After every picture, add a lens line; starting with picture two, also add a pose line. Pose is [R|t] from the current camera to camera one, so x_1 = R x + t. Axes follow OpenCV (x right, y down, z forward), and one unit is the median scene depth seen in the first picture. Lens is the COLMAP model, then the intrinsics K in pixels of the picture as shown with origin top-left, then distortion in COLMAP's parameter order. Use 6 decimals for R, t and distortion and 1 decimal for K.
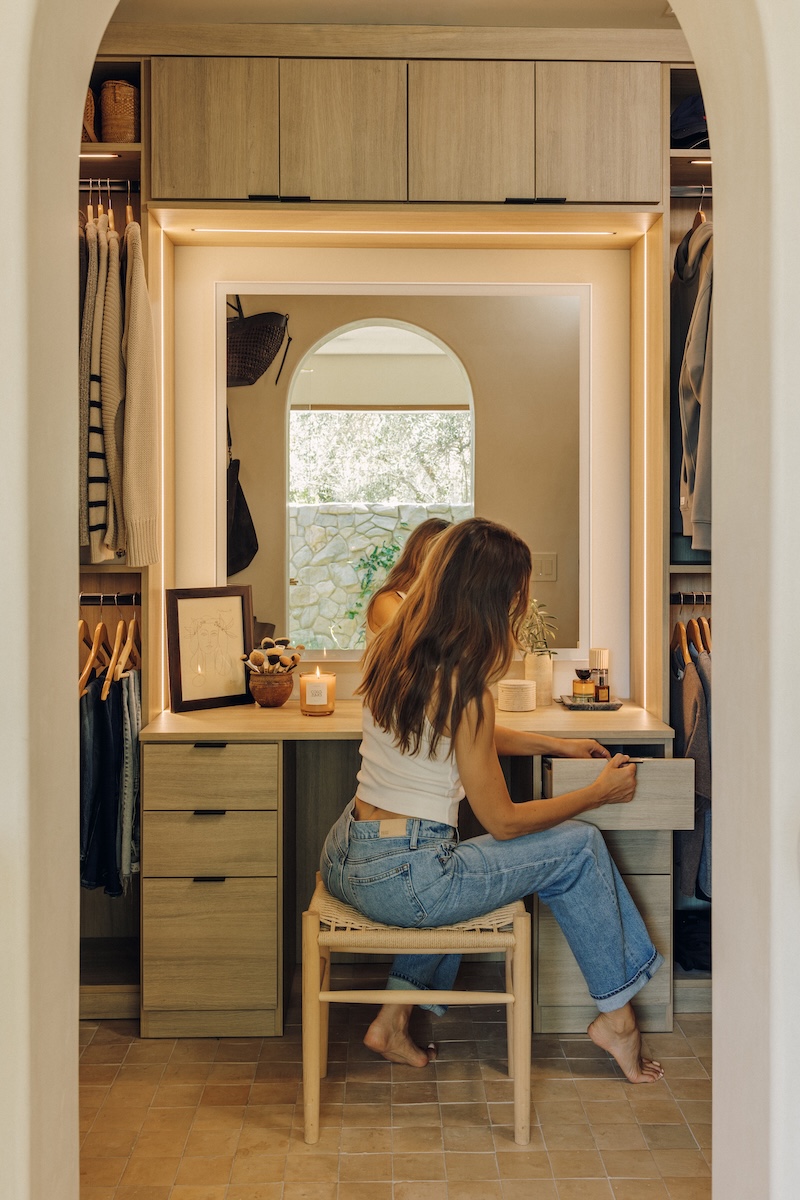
lens RADIAL K [[1133.3, 0, 376.6], [0, 1133.3, 529.7], [0, 0, 1]] dist [-0.004277, 0.000000]
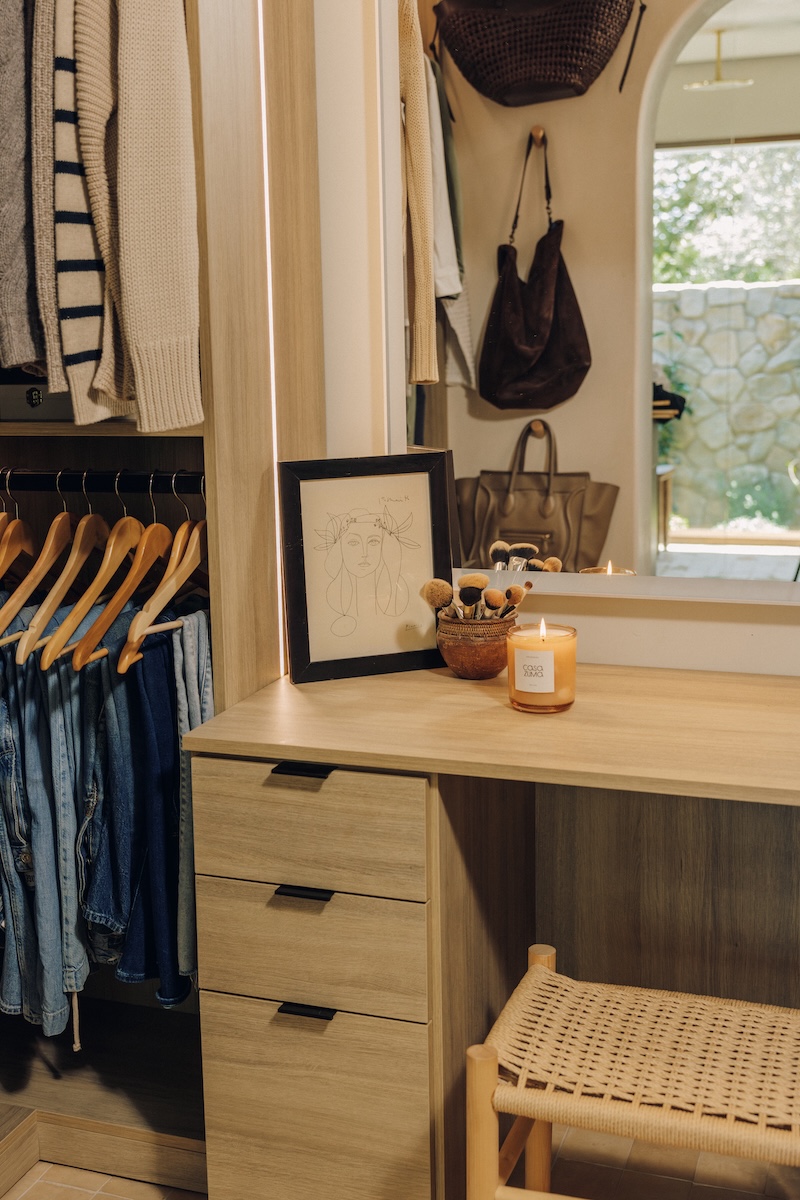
lens RADIAL K [[1391.1, 0, 399.7], [0, 1391.1, 513.0], [0, 0, 1]] dist [0.015936, 0.000000]
pose [[0.937131, 0.030991, -0.347598, 0.113047], [0.018016, 0.990424, 0.136875, -0.015534], [0.348512, -0.134532, 0.927599, 0.417648]]
